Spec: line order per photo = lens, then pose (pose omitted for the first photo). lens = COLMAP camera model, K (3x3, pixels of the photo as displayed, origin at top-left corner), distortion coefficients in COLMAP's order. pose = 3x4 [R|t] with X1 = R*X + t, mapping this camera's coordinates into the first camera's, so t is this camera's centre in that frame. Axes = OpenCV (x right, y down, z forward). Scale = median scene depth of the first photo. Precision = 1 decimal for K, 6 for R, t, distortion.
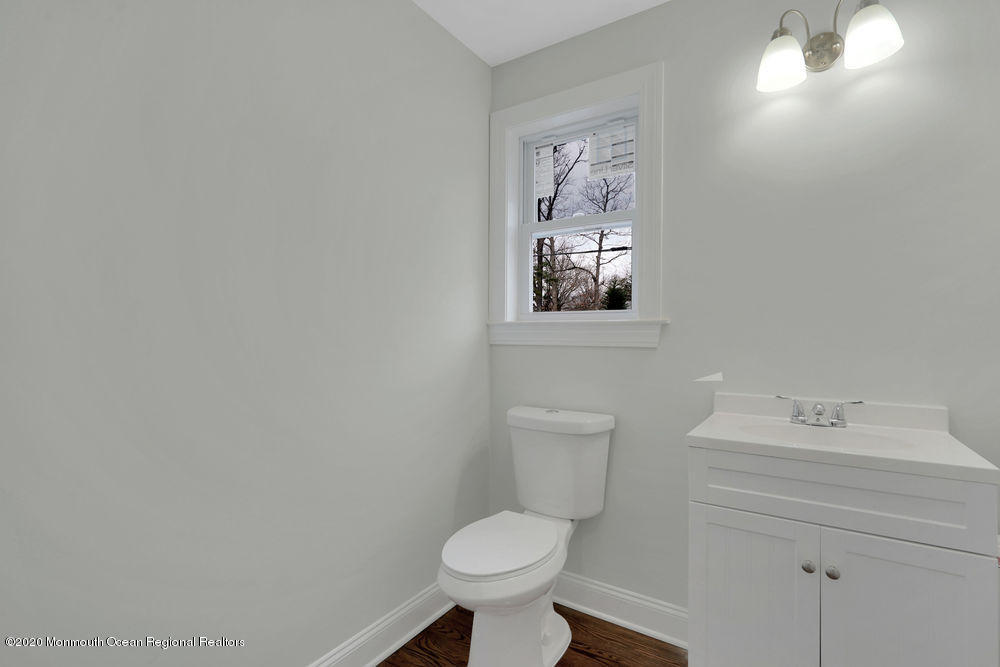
lens RADIAL K [[473.3, 0, 500.9], [0, 473.3, 333.0], [0, 0, 1]] dist [-0.000297, 0.000166]
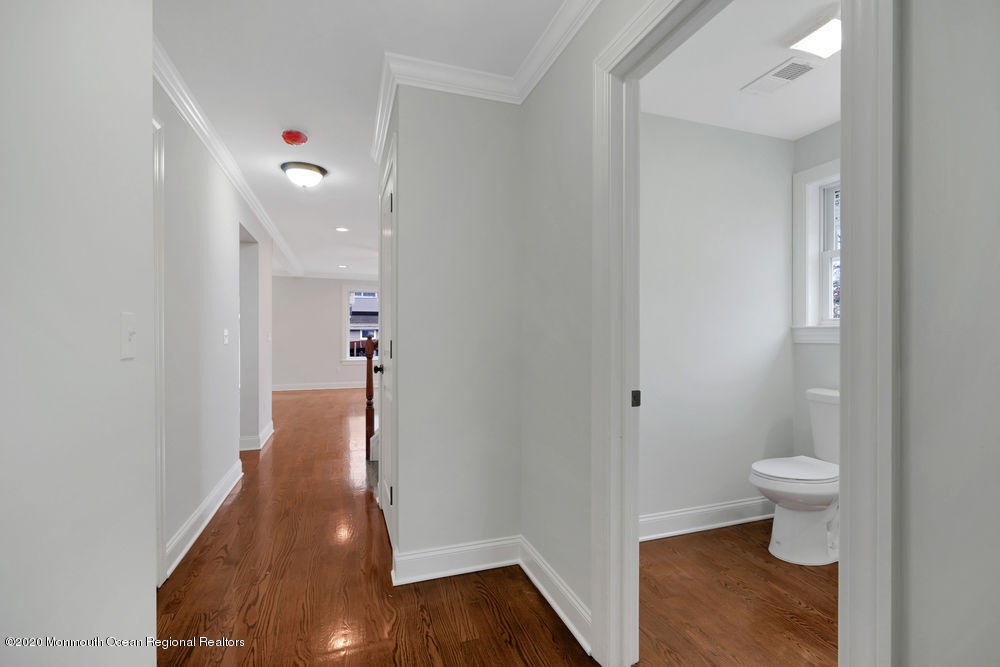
lens RADIAL K [[457.8, 0, 499.0], [0, 457.8, 334.7], [0, 0, 1]] dist [-0.000678, 0.001501]
pose [[0.799093, -0.003734, -0.601195, 0.090604], [0.002631, 0.999993, -0.002715, 0.001609], [0.601201, 0.000588, 0.799098, -0.560291]]
